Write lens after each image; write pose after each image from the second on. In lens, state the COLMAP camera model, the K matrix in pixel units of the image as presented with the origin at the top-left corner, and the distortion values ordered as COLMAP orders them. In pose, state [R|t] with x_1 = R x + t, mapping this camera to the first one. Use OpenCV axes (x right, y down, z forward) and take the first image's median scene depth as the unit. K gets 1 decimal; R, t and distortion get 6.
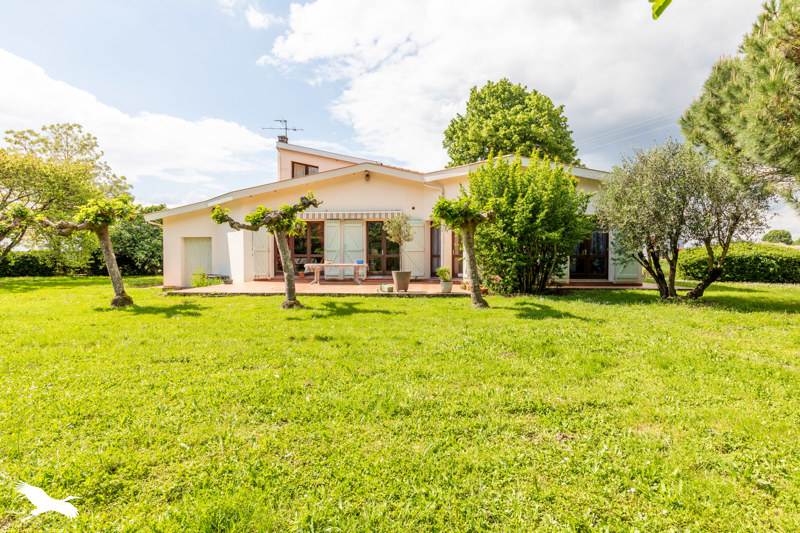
lens RADIAL K [[444.3, 0, 399.4], [0, 444.3, 265.5], [0, 0, 1]] dist [-0.007868, -0.002034]
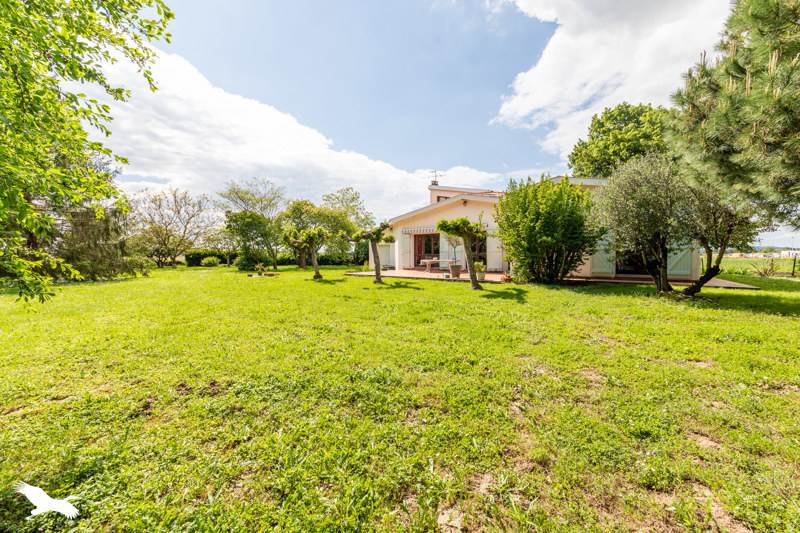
lens RADIAL K [[302.7, 0, 400.9], [0, 302.7, 266.0], [0, 0, 1]] dist [0.000015, -0.000110]
pose [[0.830748, 0.016717, -0.556397, 0.327262], [-0.007718, 0.999799, 0.018516, -0.000942], [0.556595, -0.011088, 0.830710, 0.013460]]
